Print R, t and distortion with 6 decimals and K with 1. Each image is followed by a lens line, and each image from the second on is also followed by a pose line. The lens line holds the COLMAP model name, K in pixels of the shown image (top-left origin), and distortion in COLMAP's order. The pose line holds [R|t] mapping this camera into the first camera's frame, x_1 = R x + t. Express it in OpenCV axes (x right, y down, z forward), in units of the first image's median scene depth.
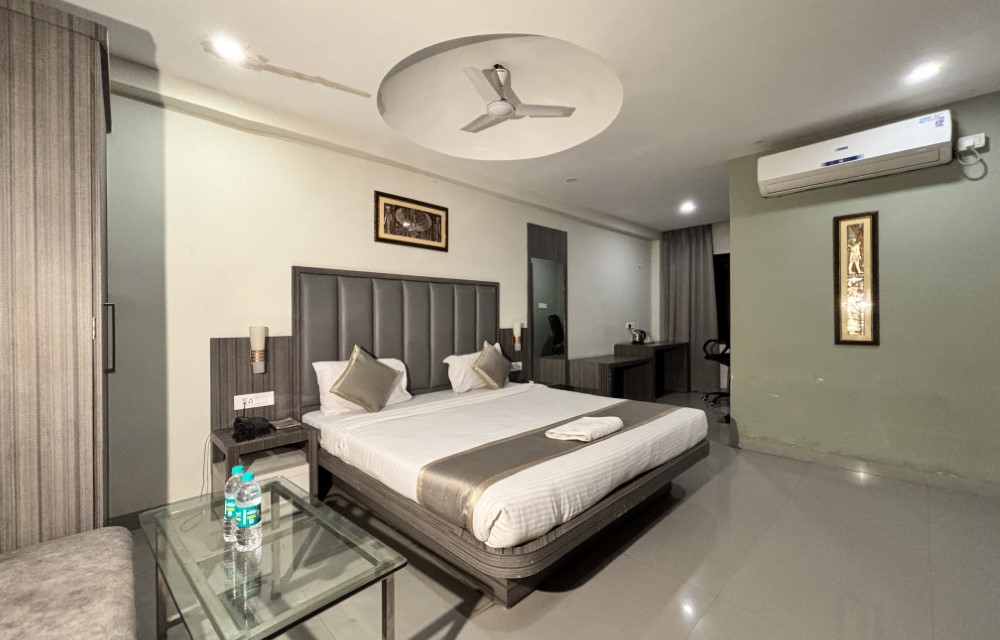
lens RADIAL K [[402.9, 0, 499.1], [0, 402.9, 318.5], [0, 0, 1]] dist [0.001907, 0.000036]
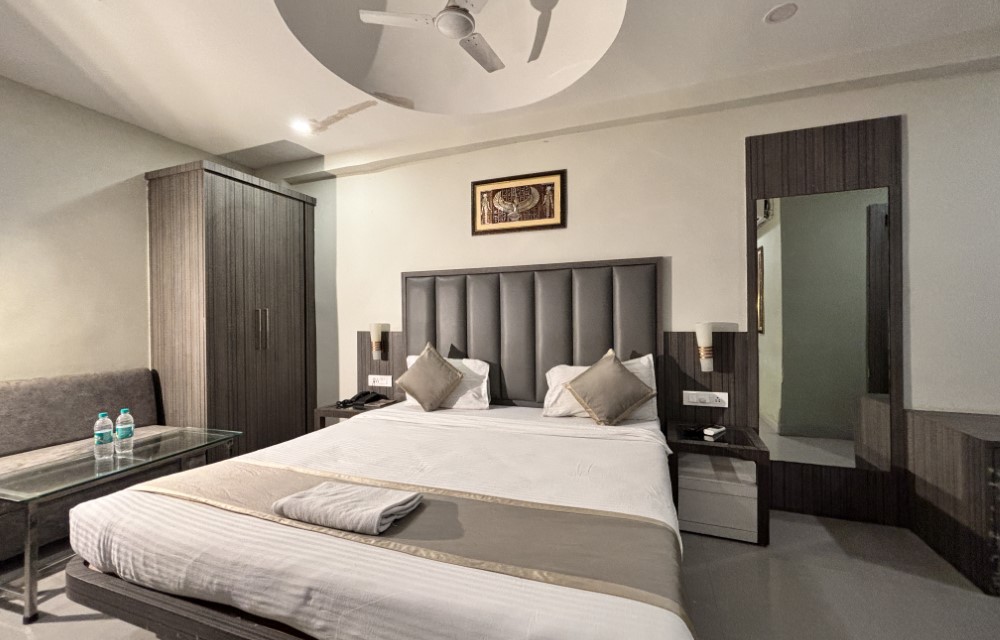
lens RADIAL K [[402.9, 0, 499.1], [0, 402.9, 318.5], [0, 0, 1]] dist [0.001907, 0.000036]
pose [[0.431290, 0.006238, -0.902192, 0.562603], [0.006424, 0.999930, 0.009984, -0.004048], [0.902191, -0.010102, 0.431219, 0.627010]]
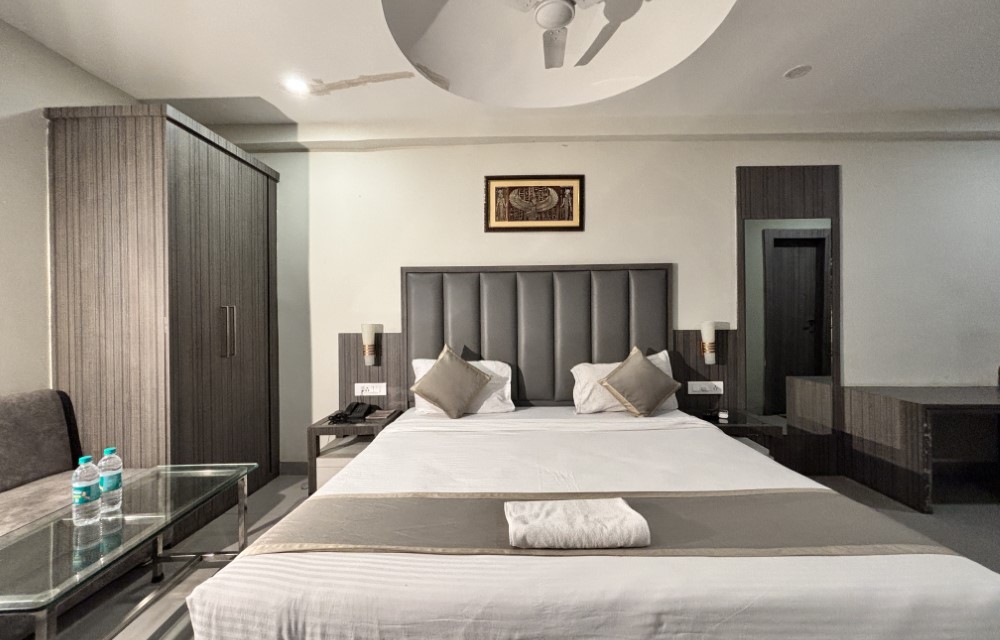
lens RADIAL K [[402.9, 0, 499.1], [0, 402.9, 318.5], [0, 0, 1]] dist [0.001907, 0.000036]
pose [[0.704425, 0.003089, -0.709772, 0.352618], [0.003384, 0.999965, 0.007710, -0.001636], [0.709770, -0.007833, 0.704390, 0.367201]]
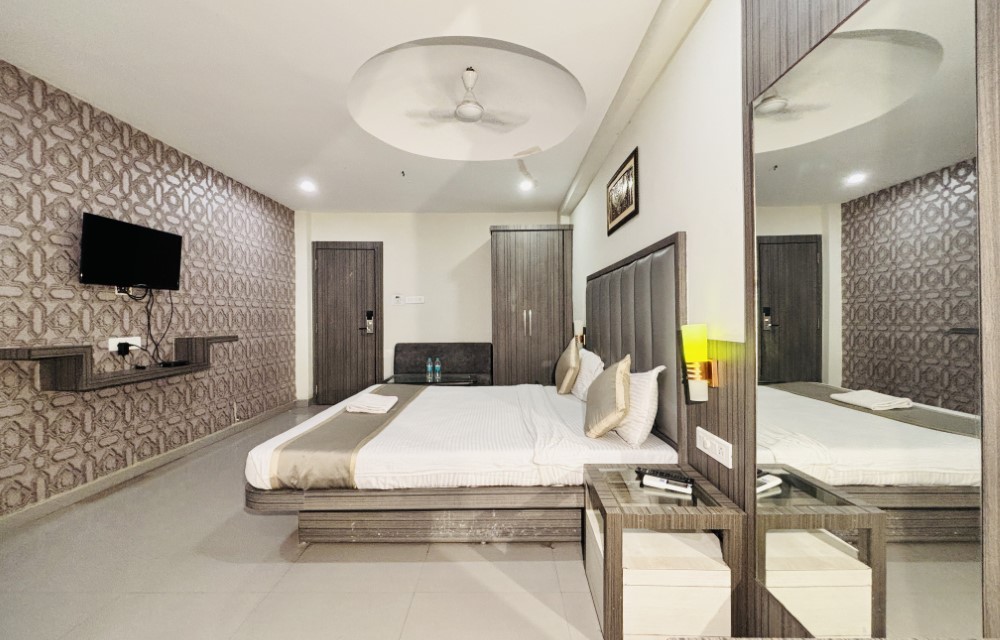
lens RADIAL K [[402.9, 0, 499.1], [0, 402.9, 318.5], [0, 0, 1]] dist [0.001907, 0.000036]
pose [[-0.712911, 0.009999, -0.701184, 0.559550], [0.007634, 0.999950, 0.006497, 0.001980], [0.701213, -0.000721, -0.712951, 1.483845]]
